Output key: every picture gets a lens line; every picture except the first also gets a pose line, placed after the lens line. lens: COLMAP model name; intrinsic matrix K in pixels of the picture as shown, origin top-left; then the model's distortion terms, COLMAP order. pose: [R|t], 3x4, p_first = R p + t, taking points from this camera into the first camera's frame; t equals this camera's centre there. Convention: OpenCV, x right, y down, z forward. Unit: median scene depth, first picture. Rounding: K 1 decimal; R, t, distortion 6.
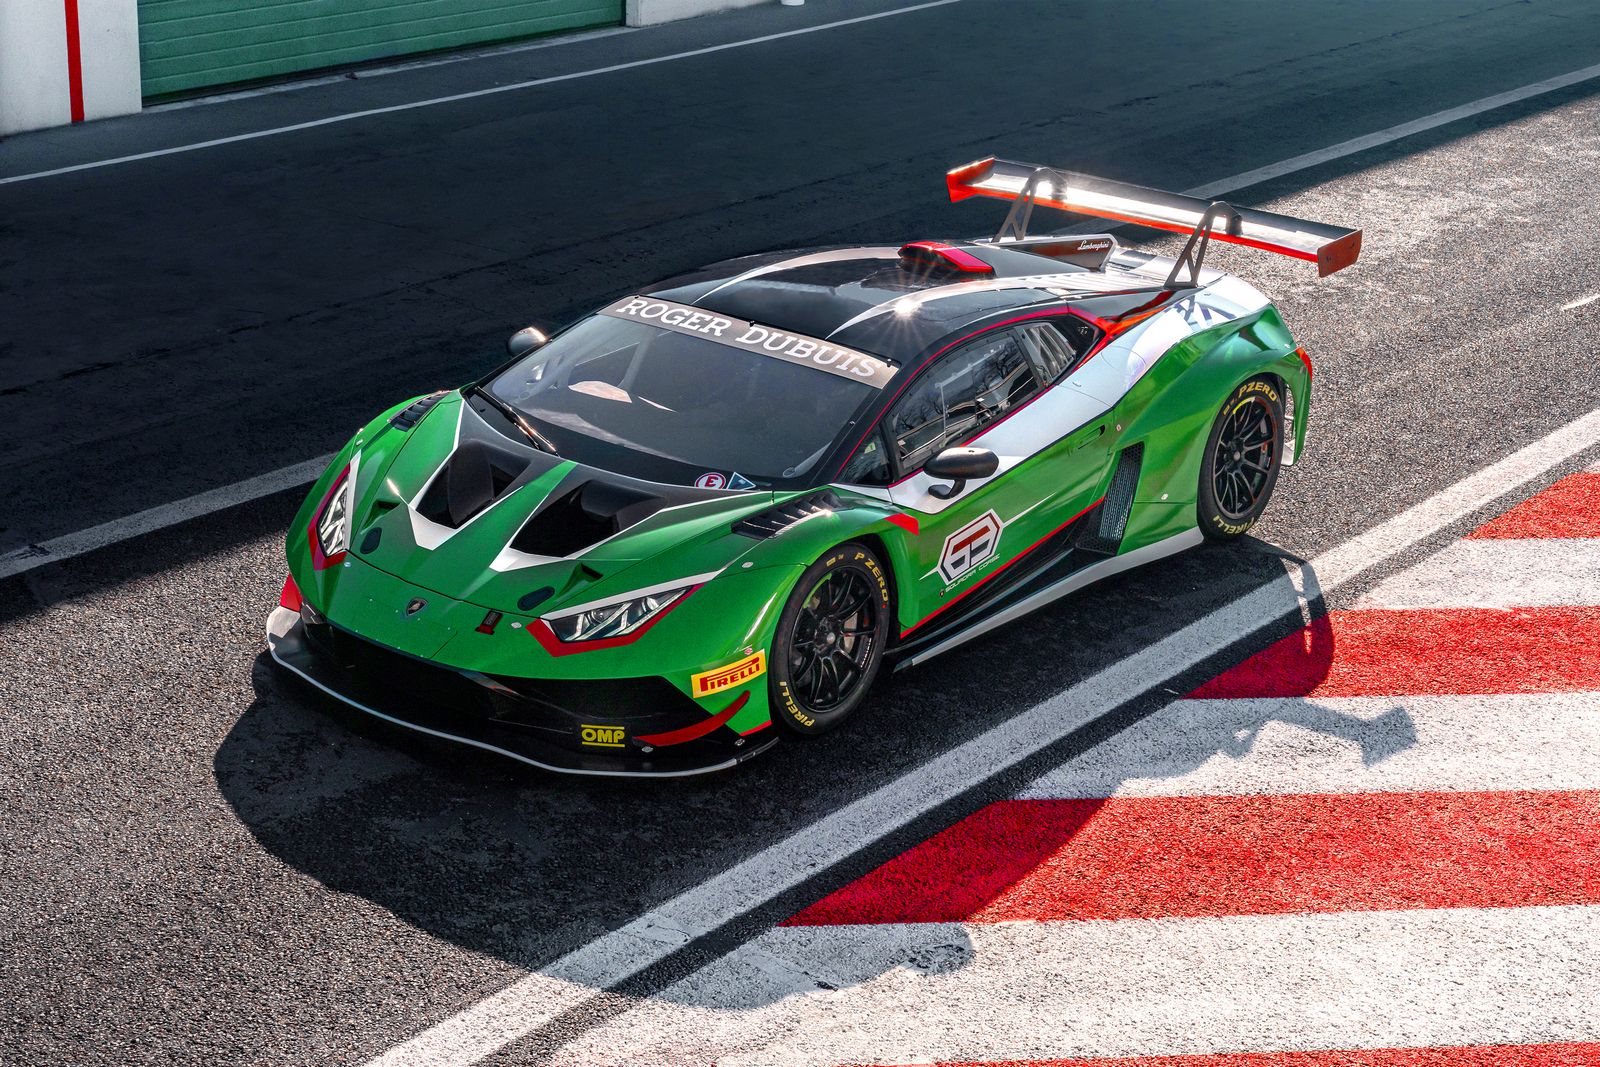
lens RADIAL K [[2516.2, 0, 800.0], [0, 2516.2, 533.5], [0, 0, 1]] dist [-0.006456, -0.058721]
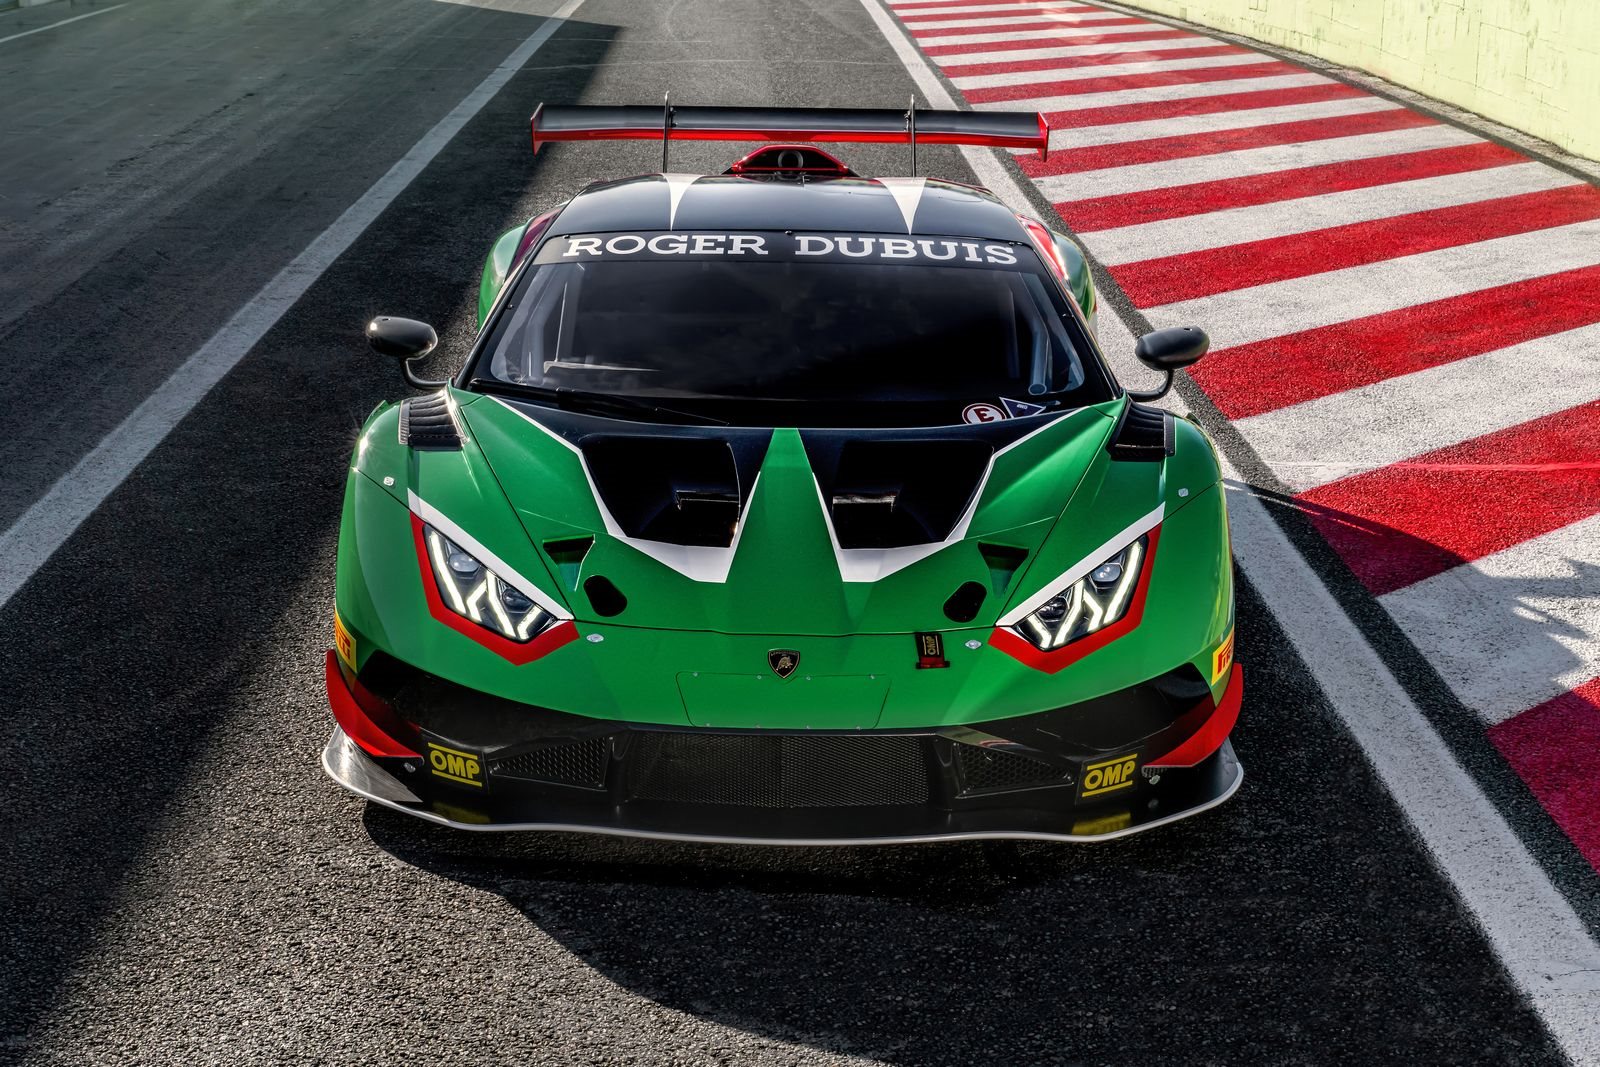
lens RADIAL K [[2516.2, 0, 800.0], [0, 2516.2, 533.5], [0, 0, 1]] dist [-0.006456, -0.058721]
pose [[0.775258, -0.189840, 0.602441, -0.530626], [0.220878, 0.975030, 0.023010, -0.016338], [-0.591766, 0.115227, 0.797832, 0.500411]]
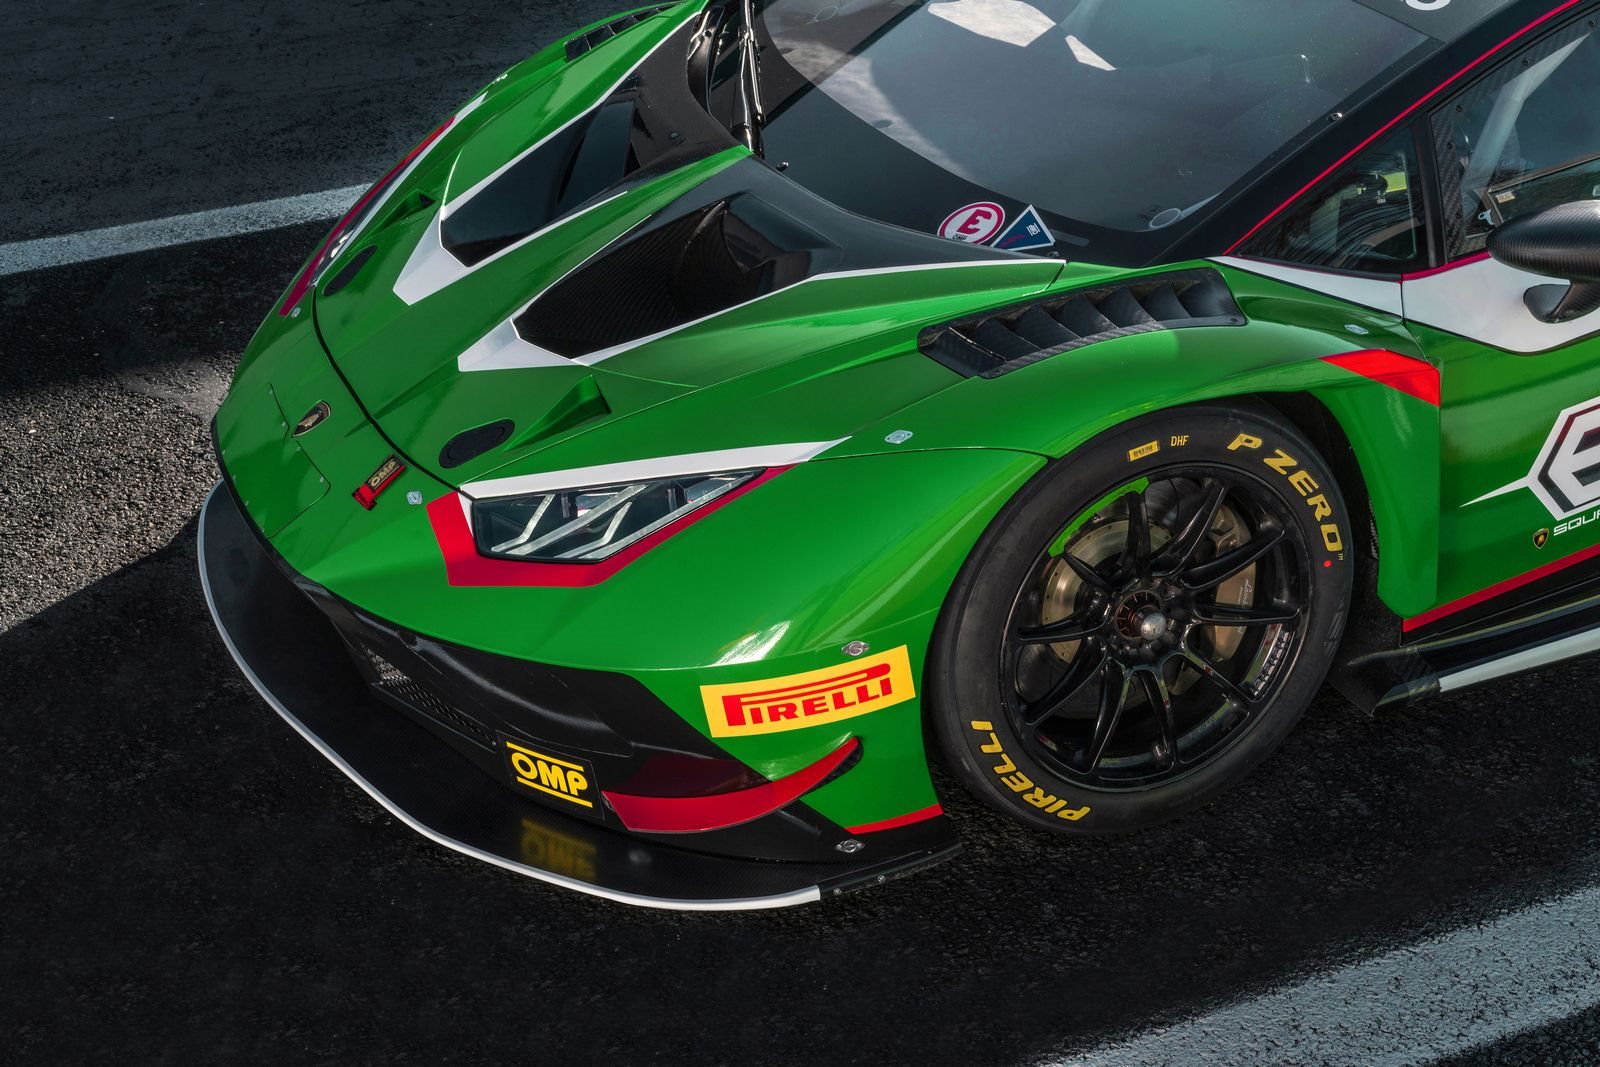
lens RADIAL K [[2516.2, 0, 800.0], [0, 2516.2, 533.5], [0, 0, 1]] dist [-0.006456, -0.058721]
pose [[0.883832, 0.158204, -0.440242, 0.147664], [-0.098982, 0.983016, 0.154537, -0.033799], [0.457214, -0.093008, 0.884480, 0.626765]]
